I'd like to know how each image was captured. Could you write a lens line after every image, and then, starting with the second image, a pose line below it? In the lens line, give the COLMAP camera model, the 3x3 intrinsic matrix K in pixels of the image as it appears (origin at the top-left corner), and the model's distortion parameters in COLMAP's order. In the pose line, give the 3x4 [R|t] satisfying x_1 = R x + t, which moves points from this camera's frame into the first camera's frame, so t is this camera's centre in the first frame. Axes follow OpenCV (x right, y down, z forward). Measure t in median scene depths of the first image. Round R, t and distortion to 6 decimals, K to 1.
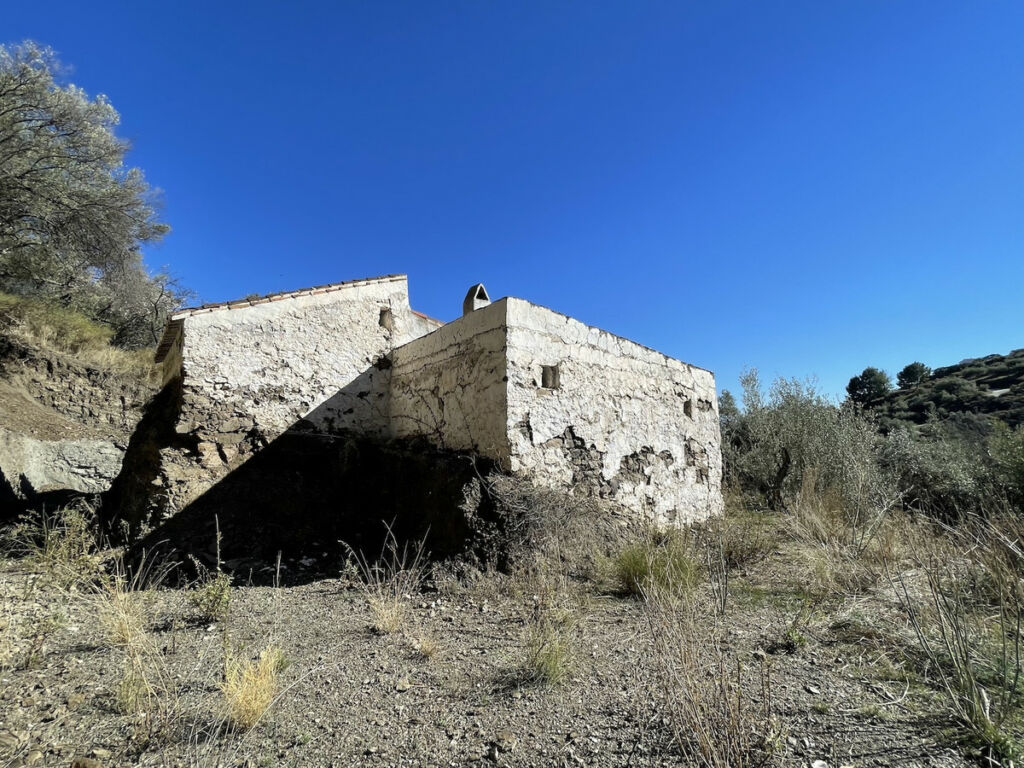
lens RADIAL K [[521.8, 0, 512.0], [0, 521.8, 384.0], [0, 0, 1]] dist [-0.002739, -0.002116]
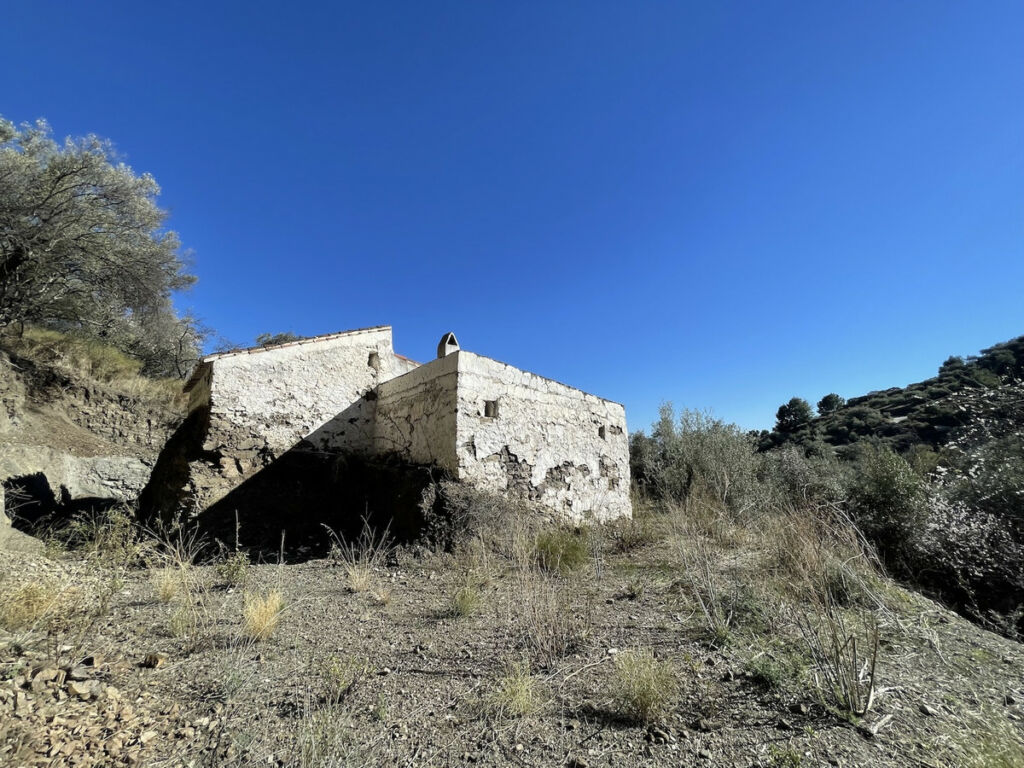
lens RADIAL K [[452.5, 0, 510.4], [0, 452.5, 379.2], [0, 0, 1]] dist [-0.003082, -0.000132]
pose [[0.999056, 0.009717, 0.042335, 0.060592], [-0.006859, 0.997719, -0.067149, -0.009970], [-0.042891, 0.066795, 0.996844, -0.148379]]
